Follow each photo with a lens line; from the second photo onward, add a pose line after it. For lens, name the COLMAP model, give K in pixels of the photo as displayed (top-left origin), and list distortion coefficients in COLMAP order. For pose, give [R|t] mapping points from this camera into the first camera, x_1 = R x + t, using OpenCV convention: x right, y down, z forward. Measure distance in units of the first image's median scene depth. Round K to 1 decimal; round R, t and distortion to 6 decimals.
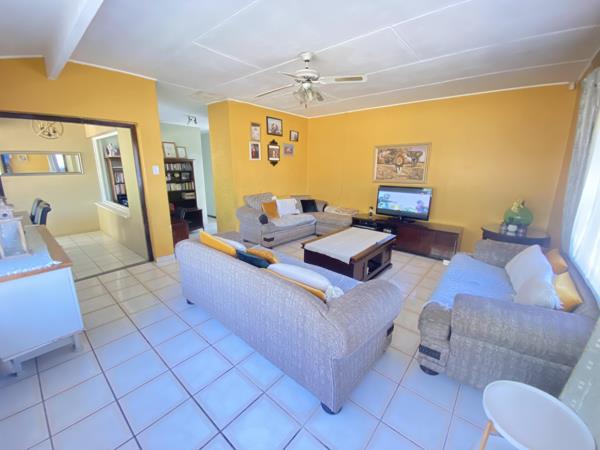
lens RADIAL K [[242.8, 0, 300.0], [0, 242.8, 225.0], [0, 0, 1]] dist [0.027313, -0.027549]
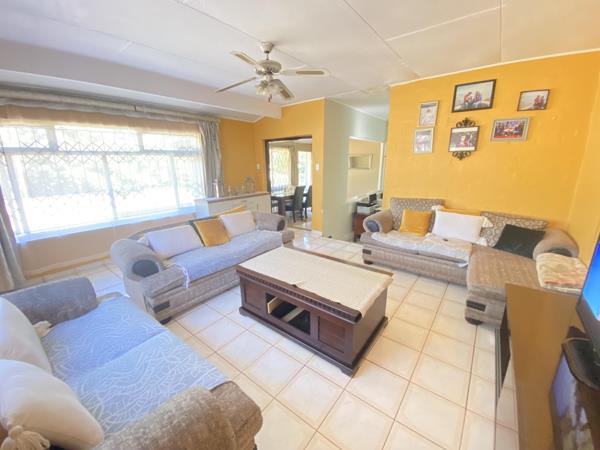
lens RADIAL K [[242.8, 0, 300.0], [0, 242.8, 225.0], [0, 0, 1]] dist [0.027313, -0.027549]
pose [[0.037303, 0.205025, -0.978046, 0.544704], [-0.243173, 0.951169, 0.190117, -0.103647], [0.969265, 0.230742, 0.085338, 0.591737]]
